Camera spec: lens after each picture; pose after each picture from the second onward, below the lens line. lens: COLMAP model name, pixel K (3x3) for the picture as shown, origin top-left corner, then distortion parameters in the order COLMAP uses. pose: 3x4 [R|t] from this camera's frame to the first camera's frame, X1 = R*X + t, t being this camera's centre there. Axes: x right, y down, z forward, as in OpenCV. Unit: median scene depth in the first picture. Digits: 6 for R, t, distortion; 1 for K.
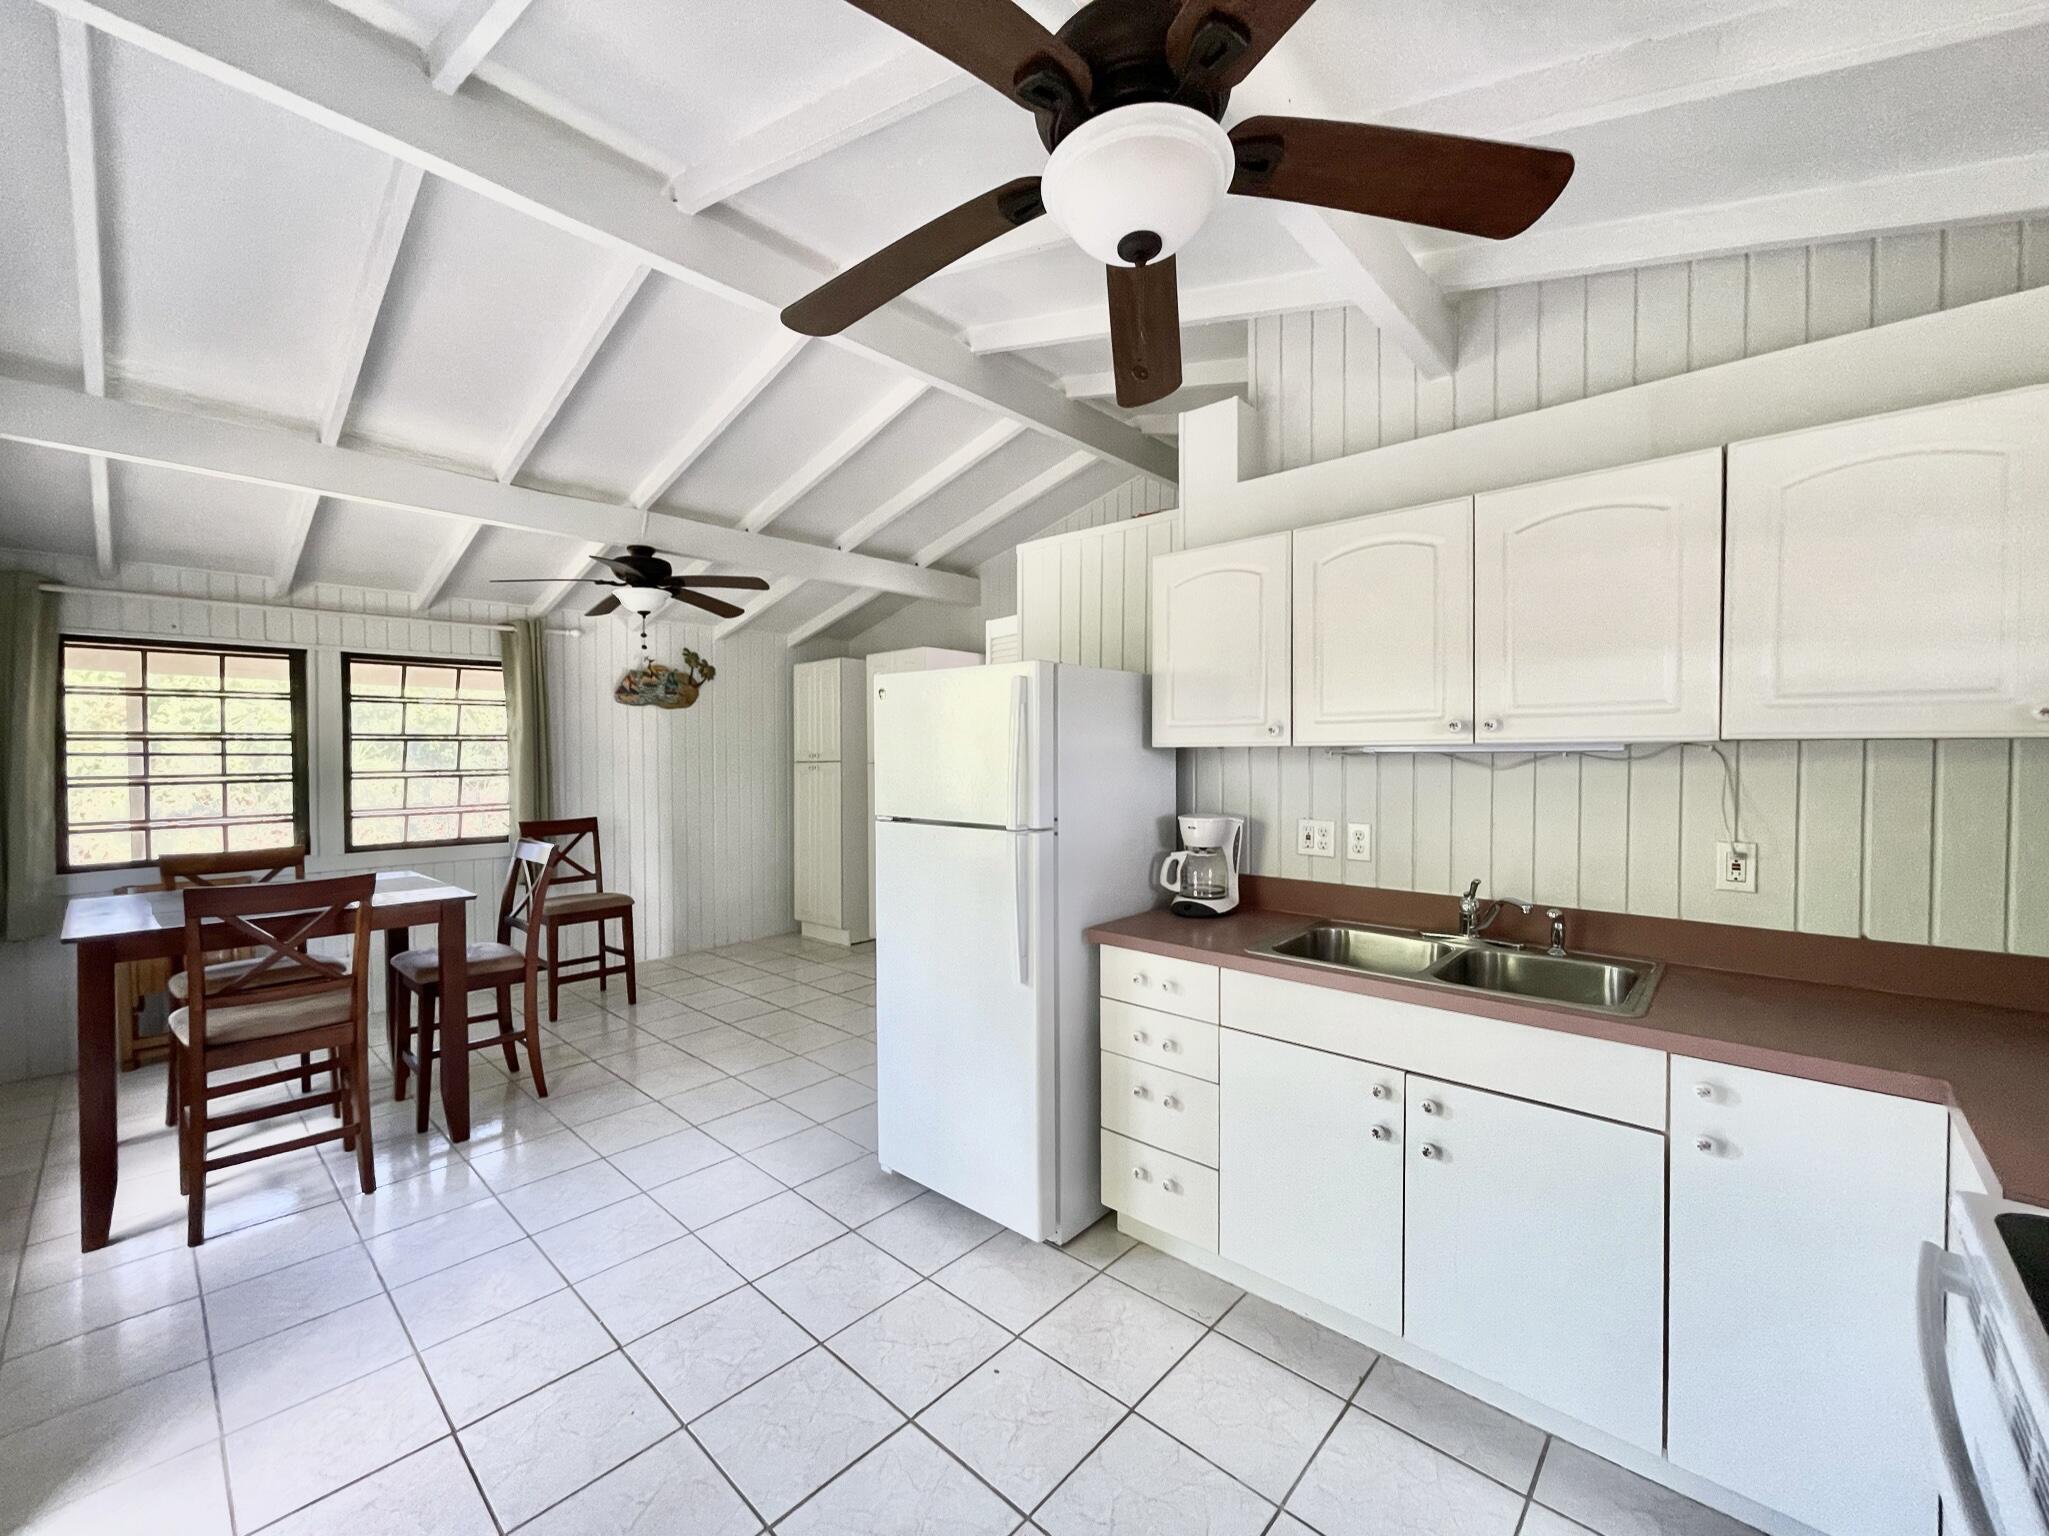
lens RADIAL K [[826.1, 0, 1025.3], [0, 826.1, 769.6], [0, 0, 1]] dist [0.001692, 0.000047]
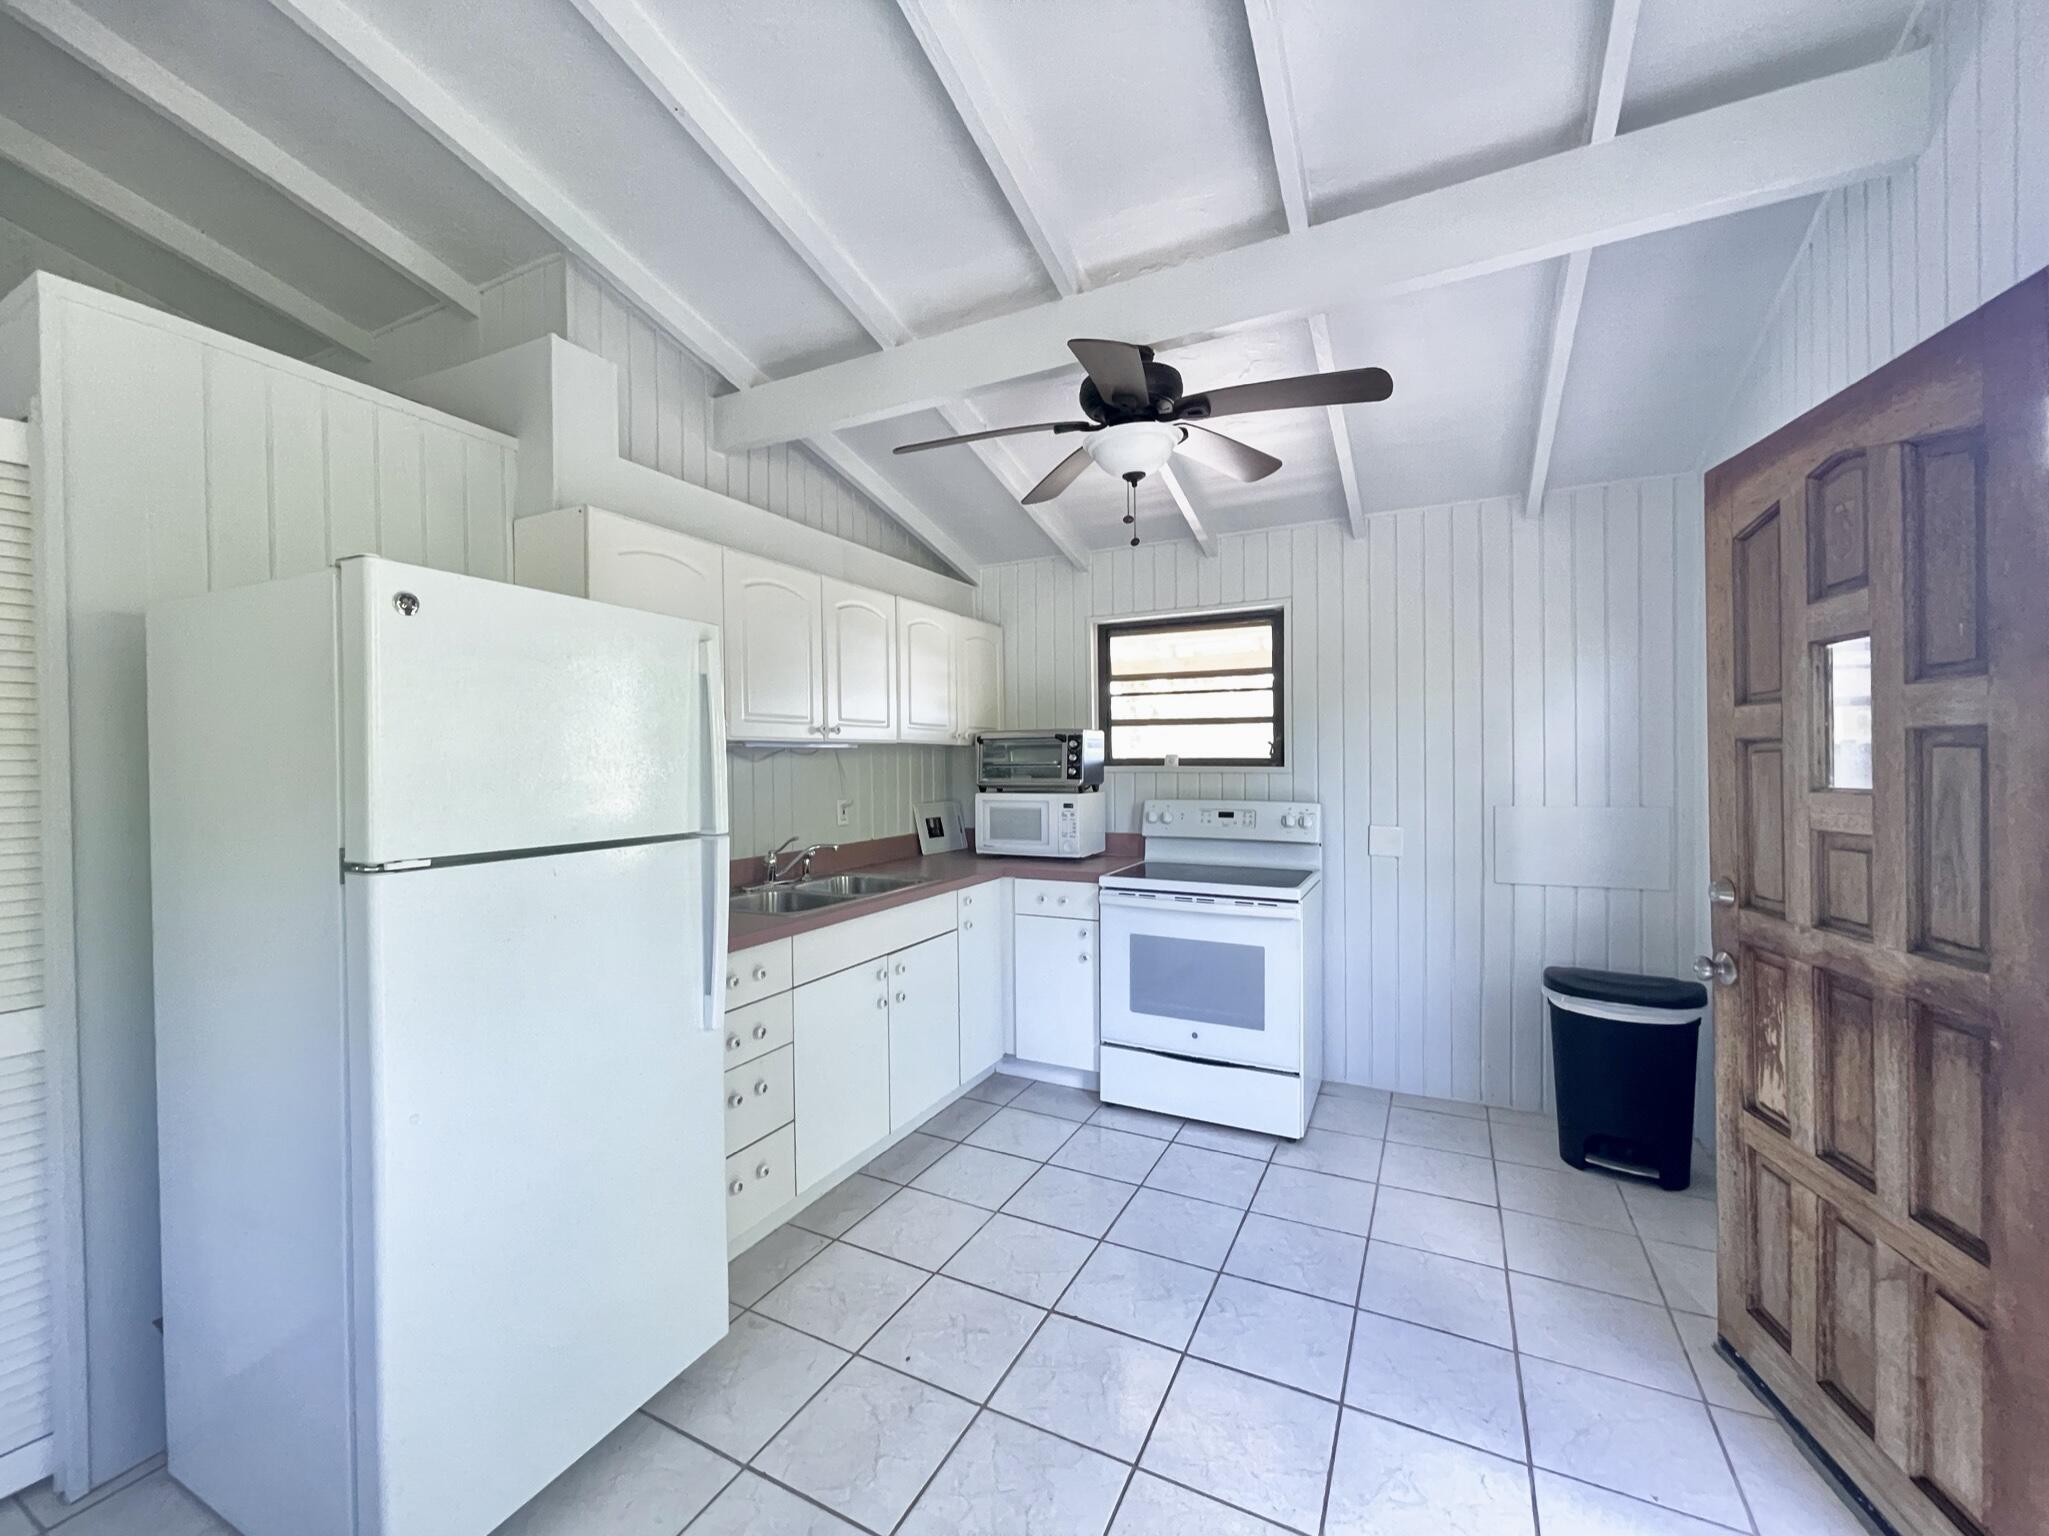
lens RADIAL K [[826.1, 0, 1025.7], [0, 826.1, 763.0], [0, 0, 1]] dist [0.001692, 0.000047]
pose [[-0.268886, 0.002704, 0.963168, -0.994027], [0.029378, 0.999554, 0.005396, 0.009922], [-0.962724, 0.029747, -0.268845, 1.065247]]
